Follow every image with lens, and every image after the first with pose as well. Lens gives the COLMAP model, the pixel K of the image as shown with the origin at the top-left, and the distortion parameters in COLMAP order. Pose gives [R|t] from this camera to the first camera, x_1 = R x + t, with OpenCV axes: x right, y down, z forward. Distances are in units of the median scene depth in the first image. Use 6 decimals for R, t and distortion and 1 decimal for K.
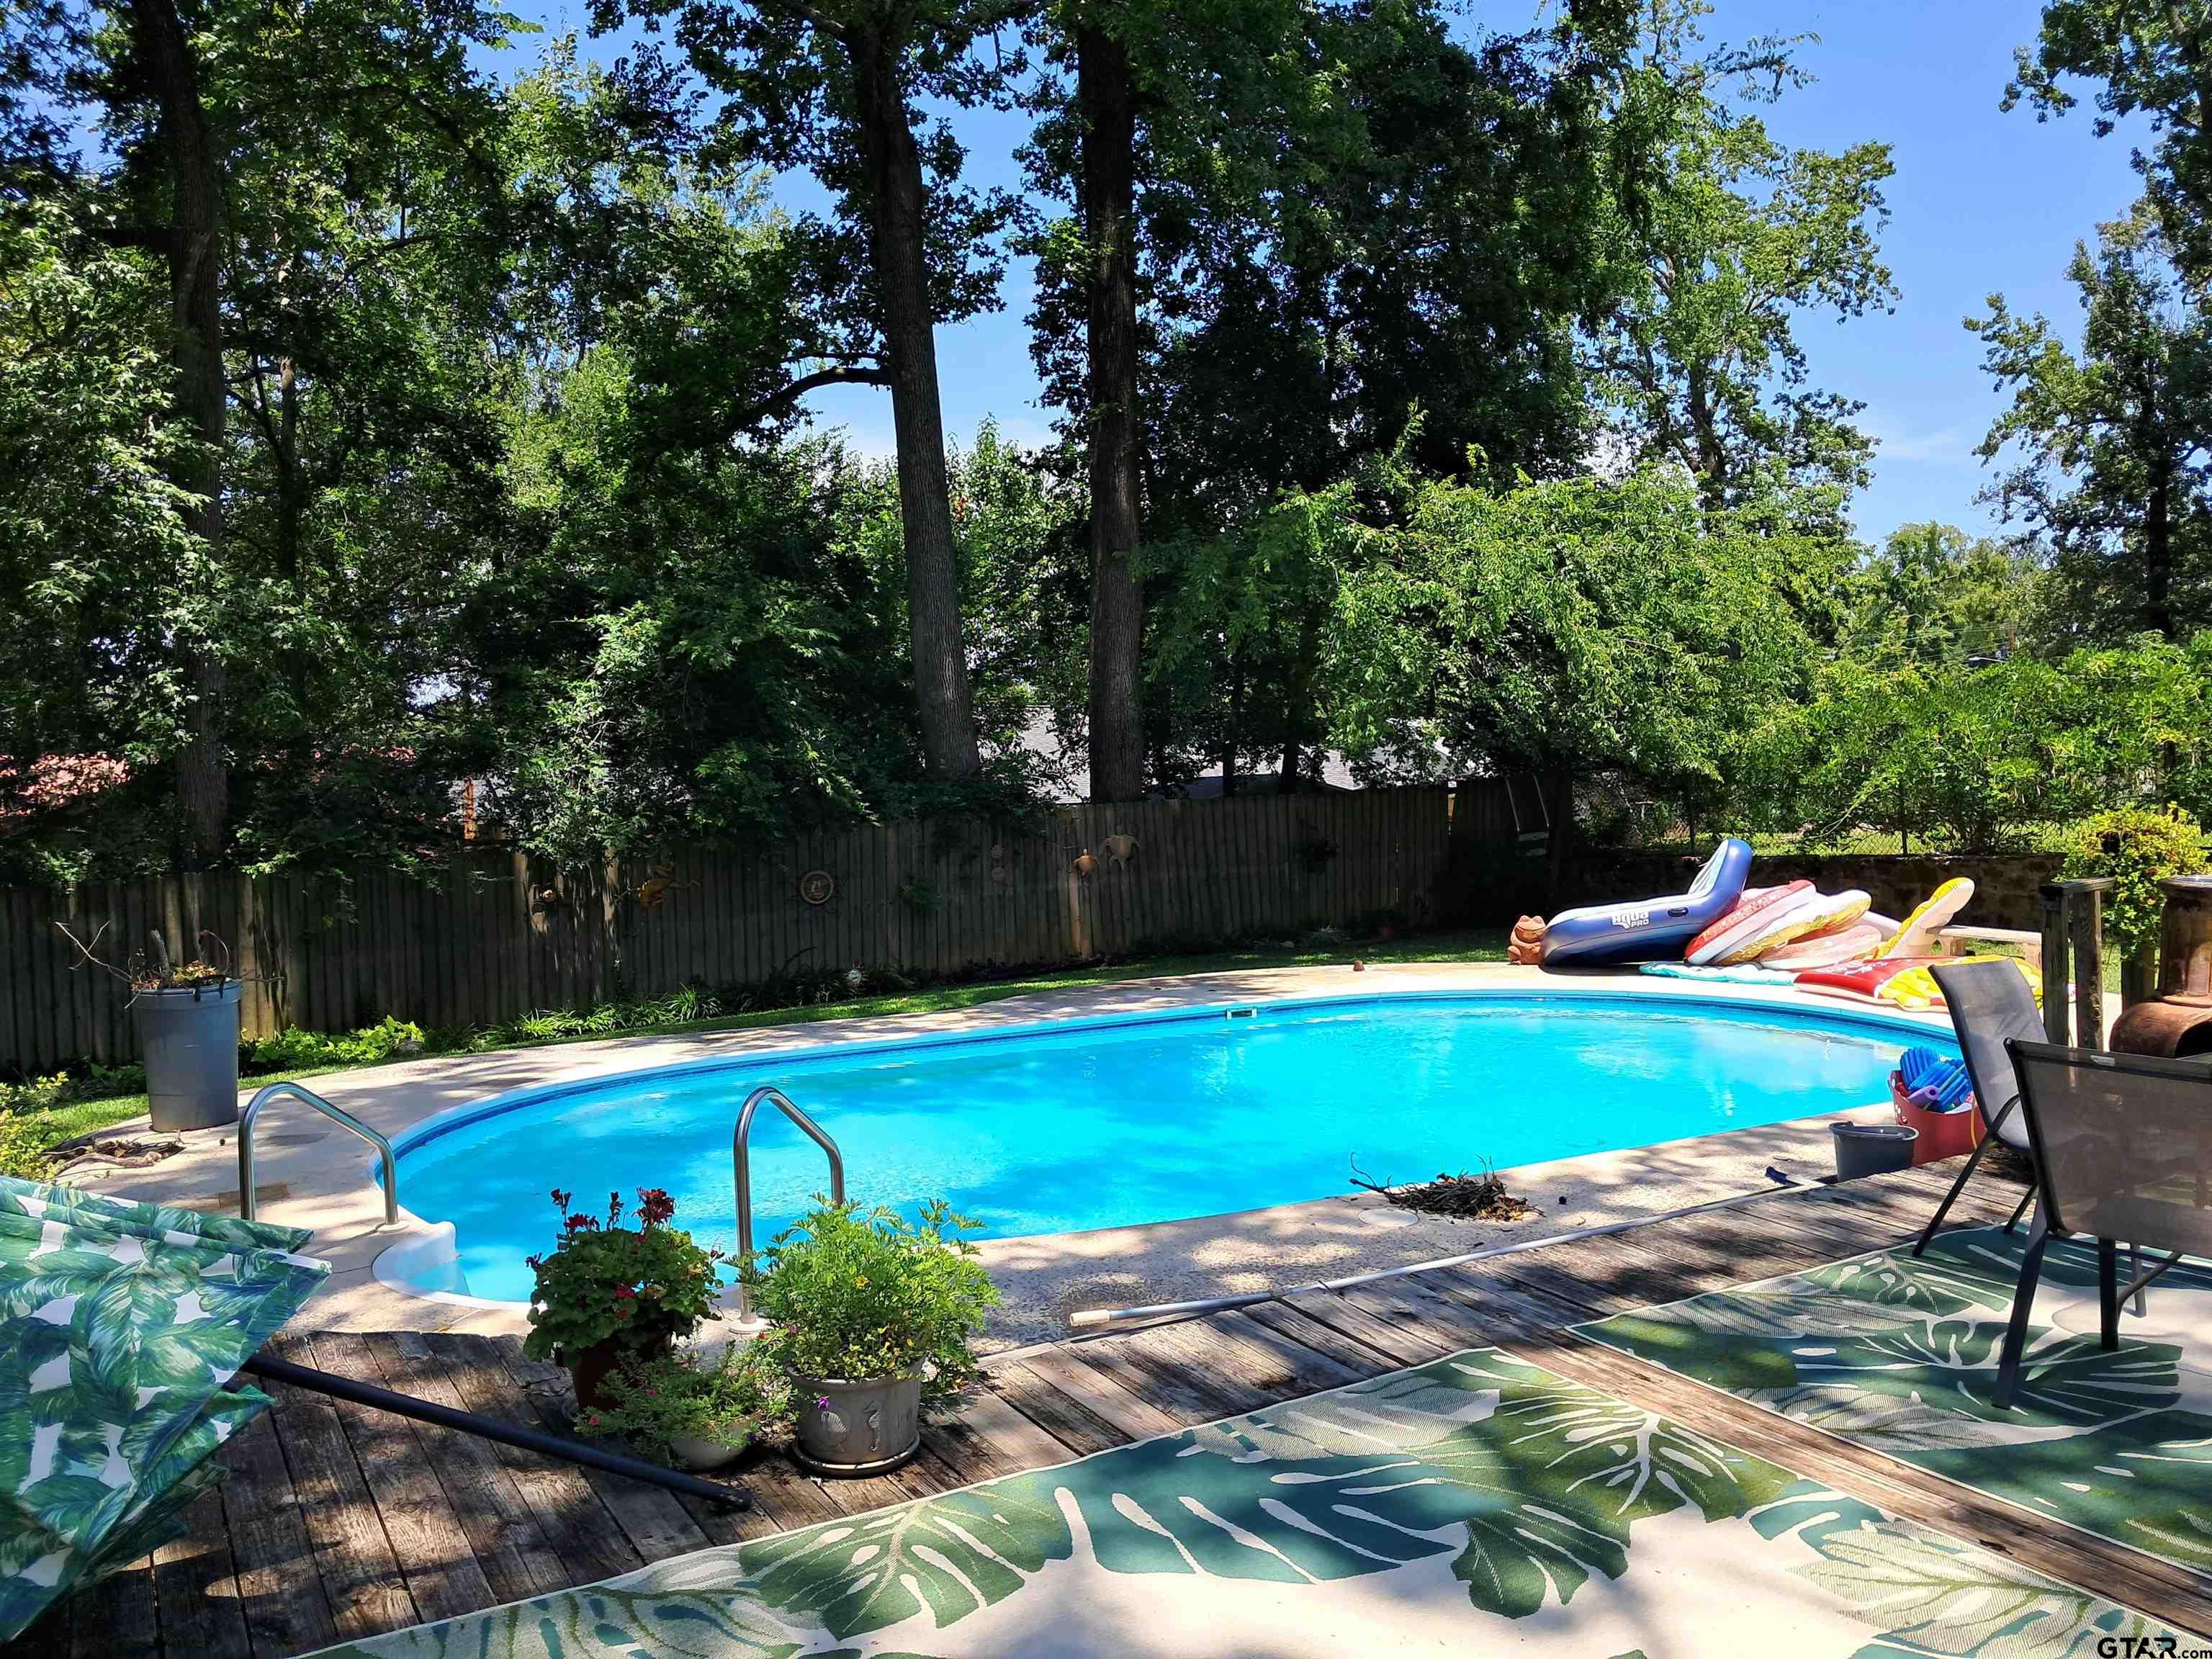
lens RADIAL K [[1703.3, 0, 1106.0], [0, 1703.3, 829.5], [0, 0, 1]] dist [0.032790, -0.003940]
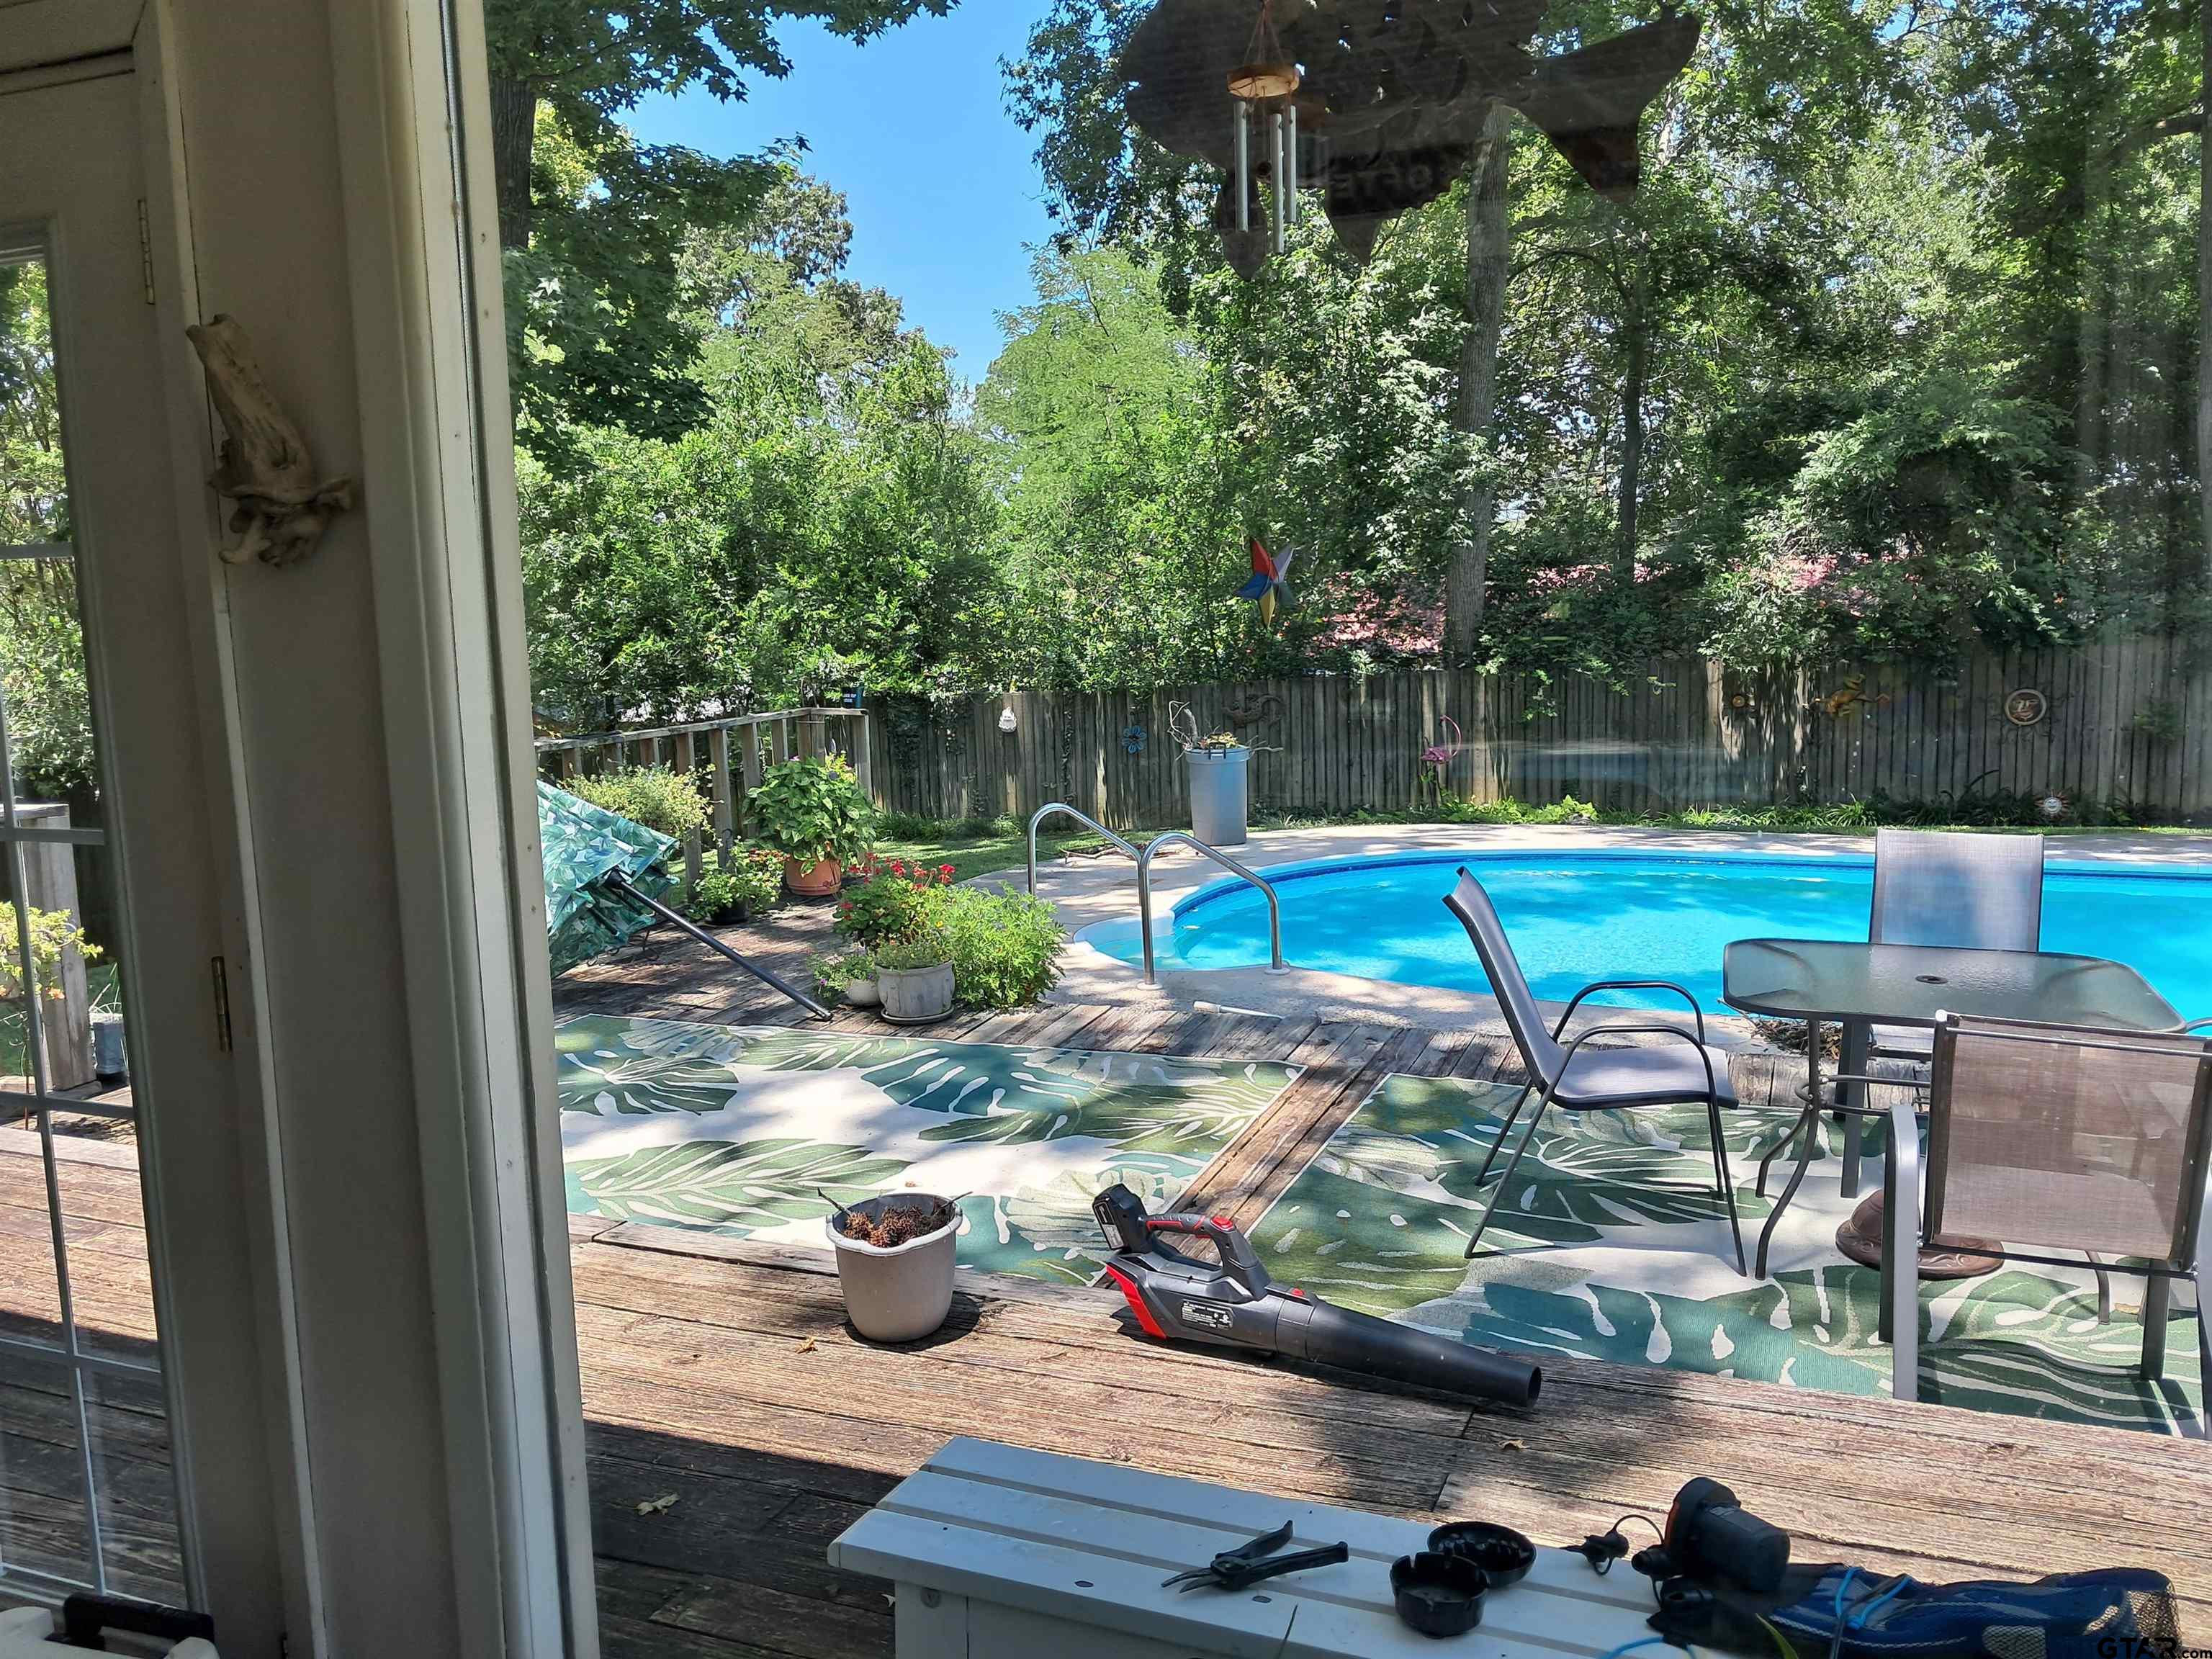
lens RADIAL K [[1703.3, 0, 1106.0], [0, 1703.3, 829.5], [0, 0, 1]] dist [0.032790, -0.003940]
pose [[0.598963, 0.107249, -0.793562, 0.332019], [-0.015407, 0.992351, 0.122487, -0.008423], [0.800628, -0.061139, 0.596034, 0.037654]]
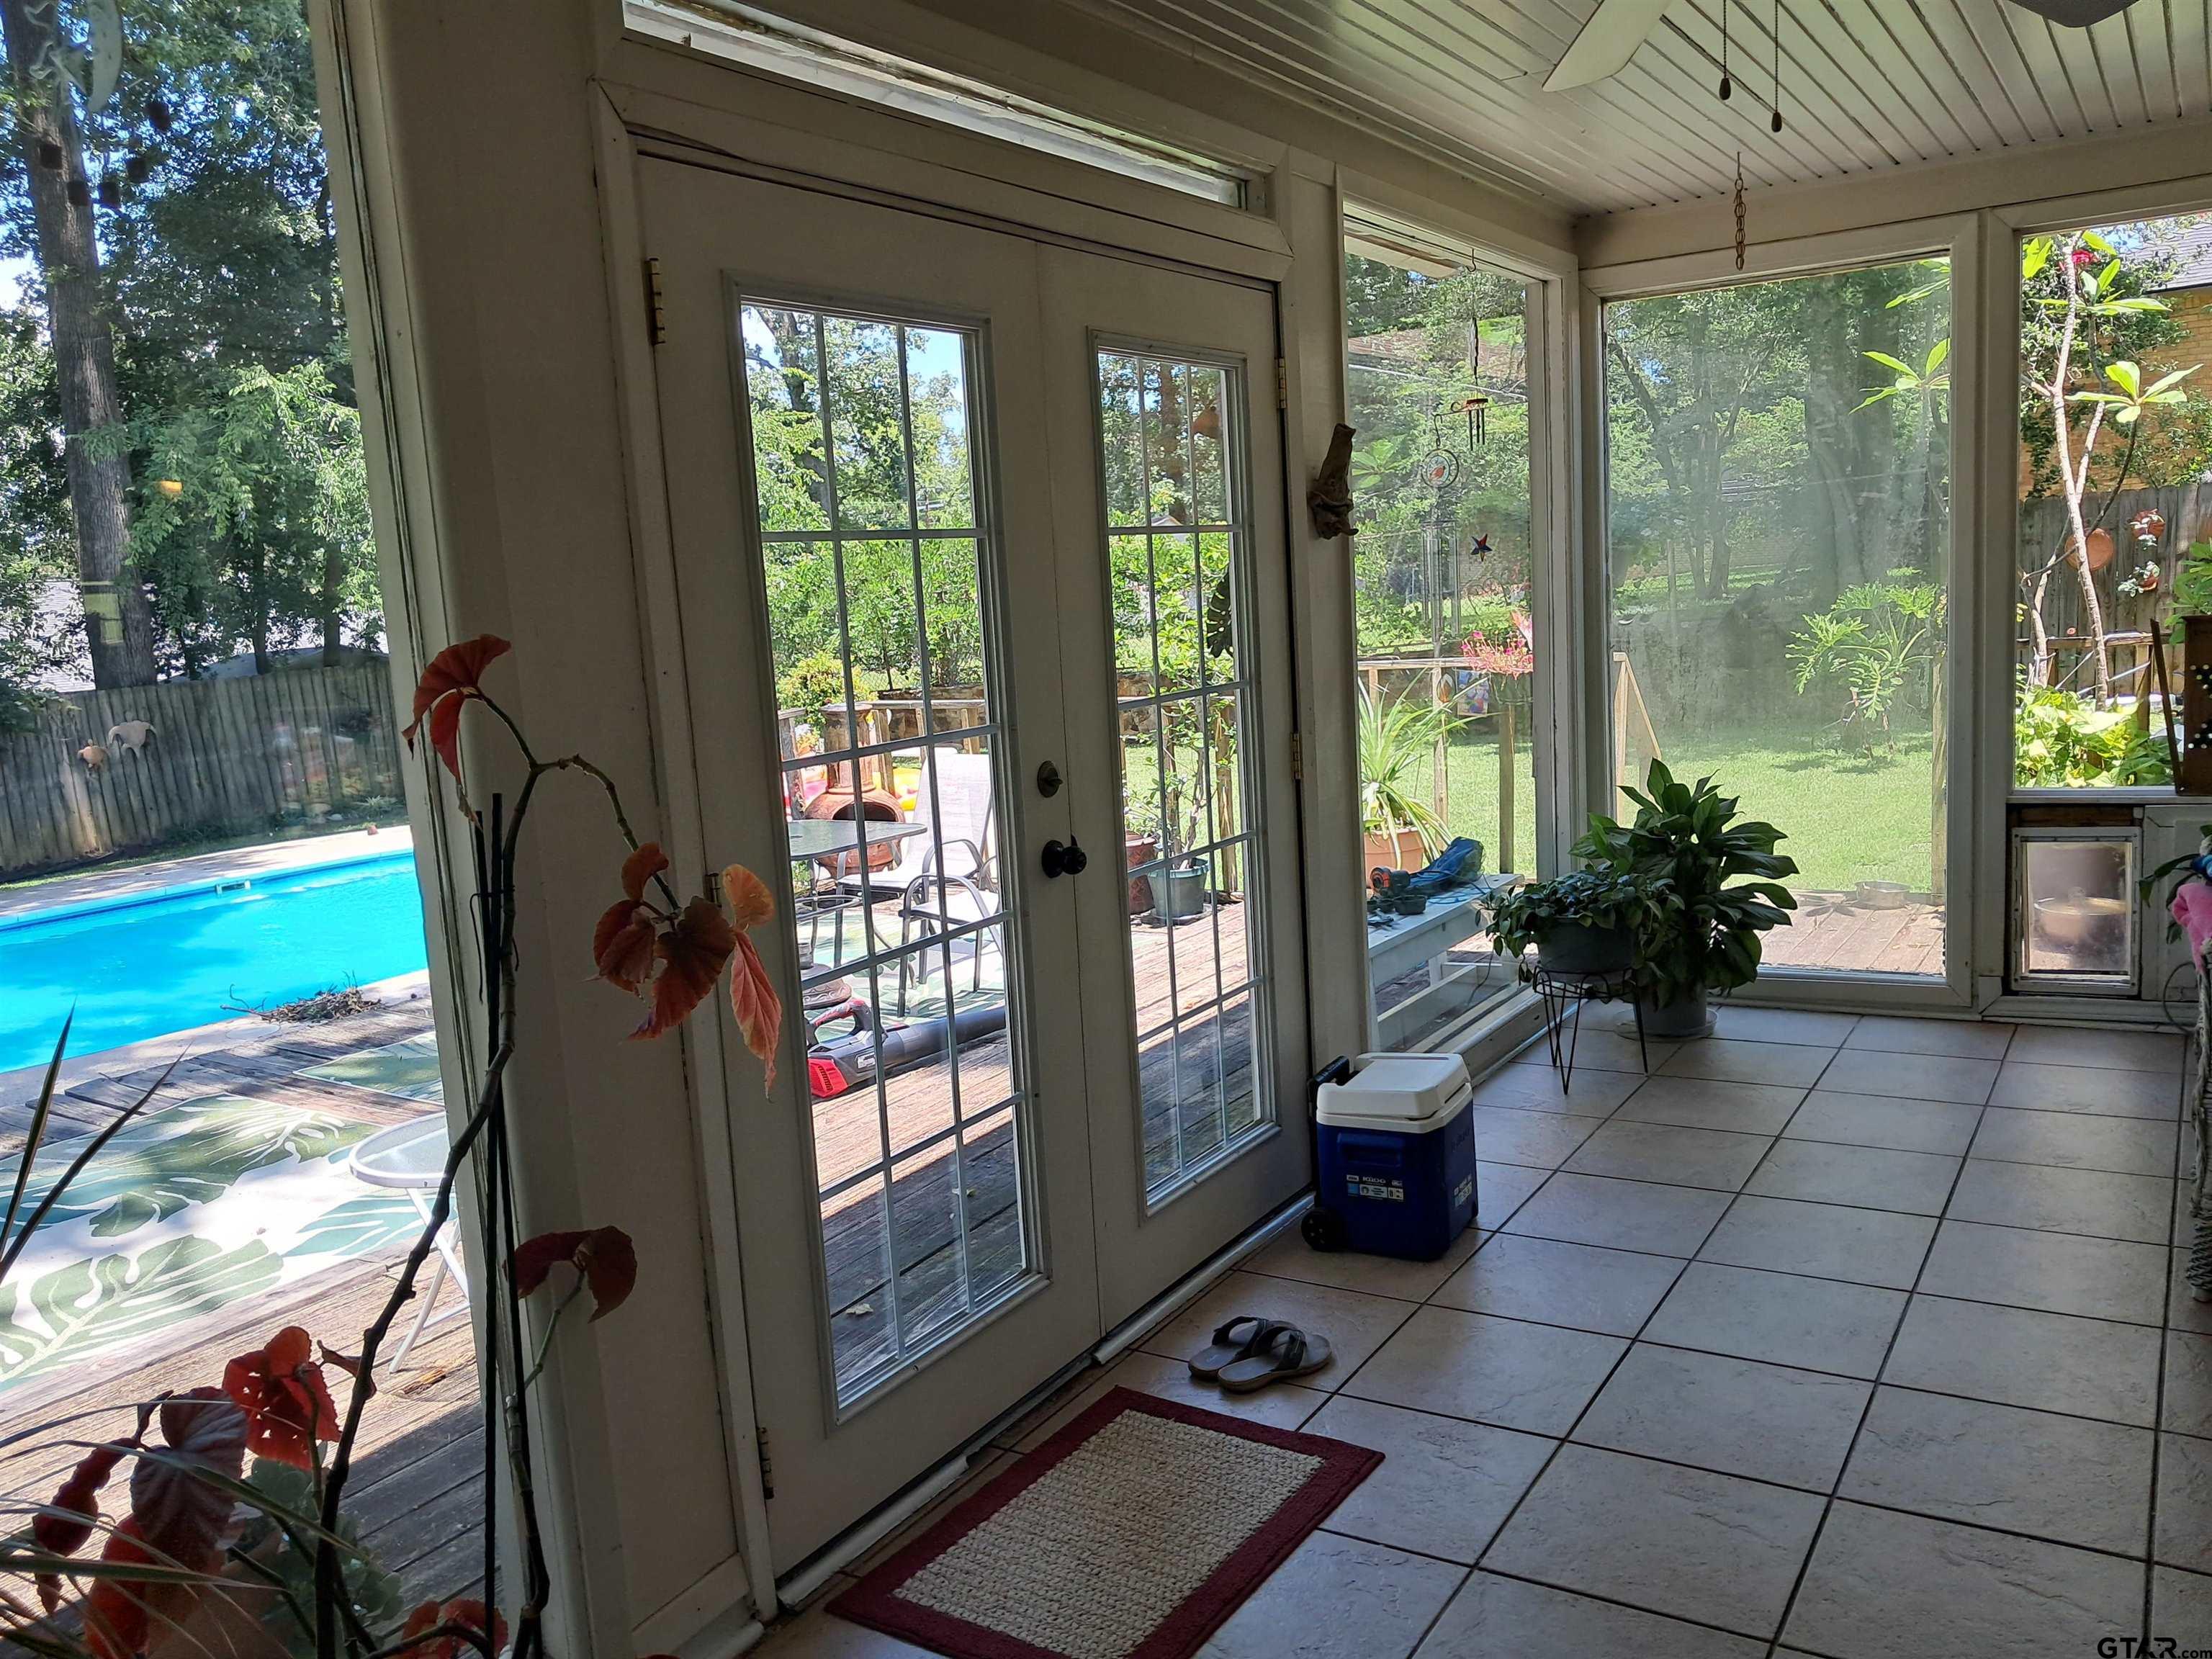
lens RADIAL K [[1724.8, 0, 1106.0], [0, 1724.8, 829.5], [0, 0, 1]] dist [-0.004294, -0.013457]
pose [[0.890837, -0.099822, 0.443221, 0.077740], [0.061997, 0.993148, 0.099067, 0.001605], [-0.450073, -0.060774, 0.890922, -0.147738]]
